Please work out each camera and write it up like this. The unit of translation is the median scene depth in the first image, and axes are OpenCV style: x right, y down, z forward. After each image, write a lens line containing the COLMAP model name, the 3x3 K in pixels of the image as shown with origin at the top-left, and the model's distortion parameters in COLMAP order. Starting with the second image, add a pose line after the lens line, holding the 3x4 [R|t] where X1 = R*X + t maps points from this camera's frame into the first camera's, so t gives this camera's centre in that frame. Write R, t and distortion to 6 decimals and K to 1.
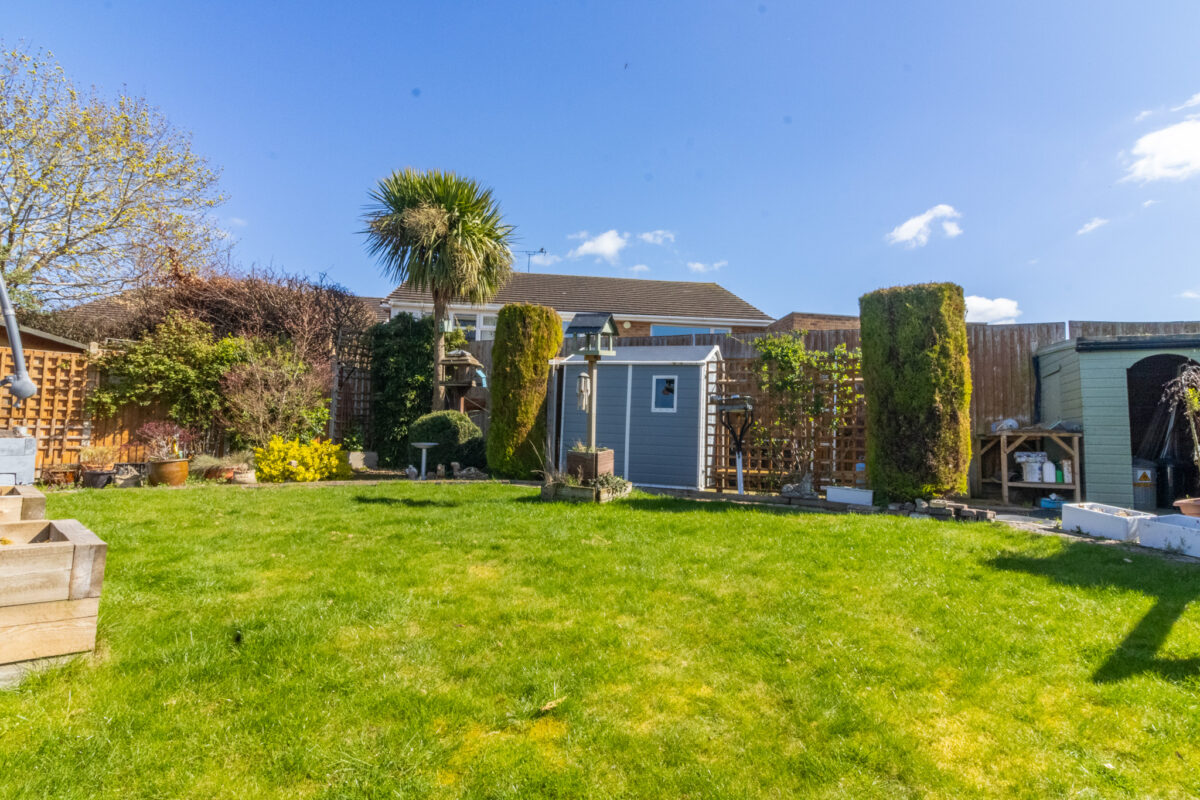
lens RADIAL K [[657.8, 0, 600.5], [0, 657.8, 395.5], [0, 0, 1]] dist [0.007116, -0.004269]
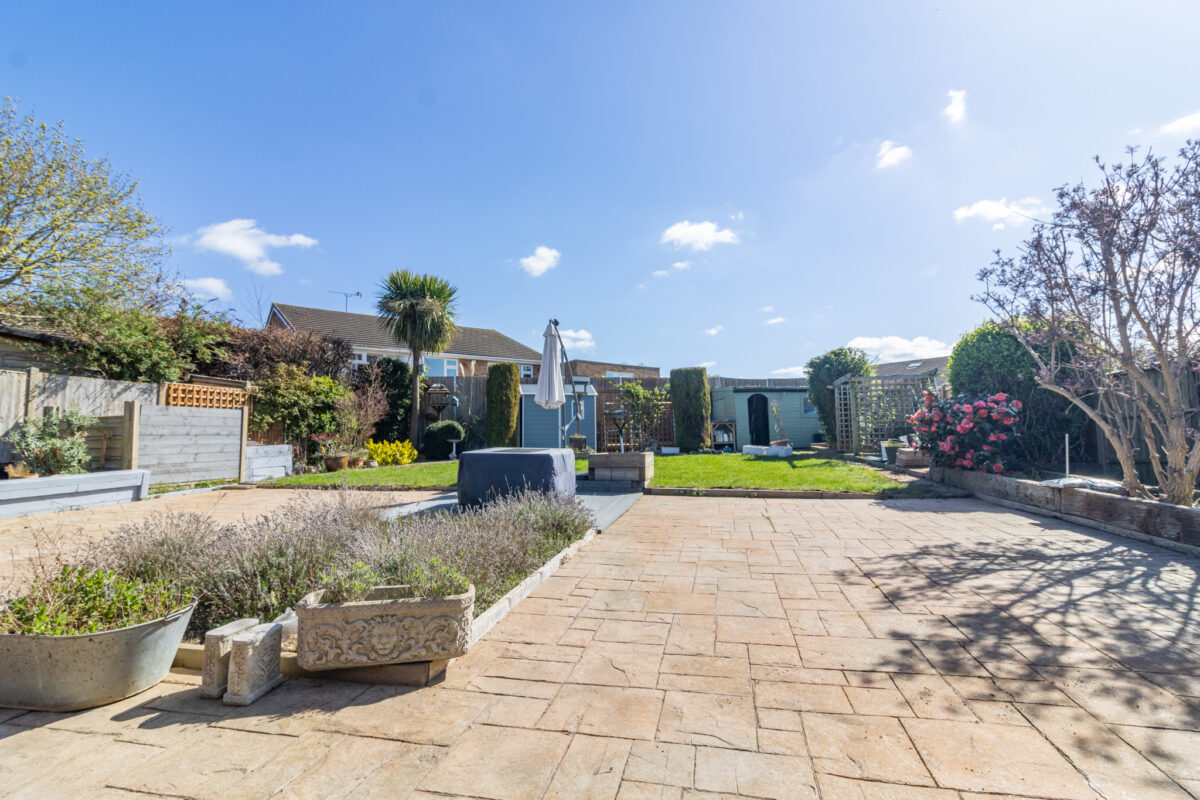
lens RADIAL K [[573.4, 0, 601.3], [0, 573.4, 397.4], [0, 0, 1]] dist [0.009918, 0.000189]
pose [[0.834642, -0.005458, 0.550766, -0.921629], [0.007806, 0.999968, -0.001920, -0.040730], [-0.550738, 0.005901, 0.834657, -0.592546]]
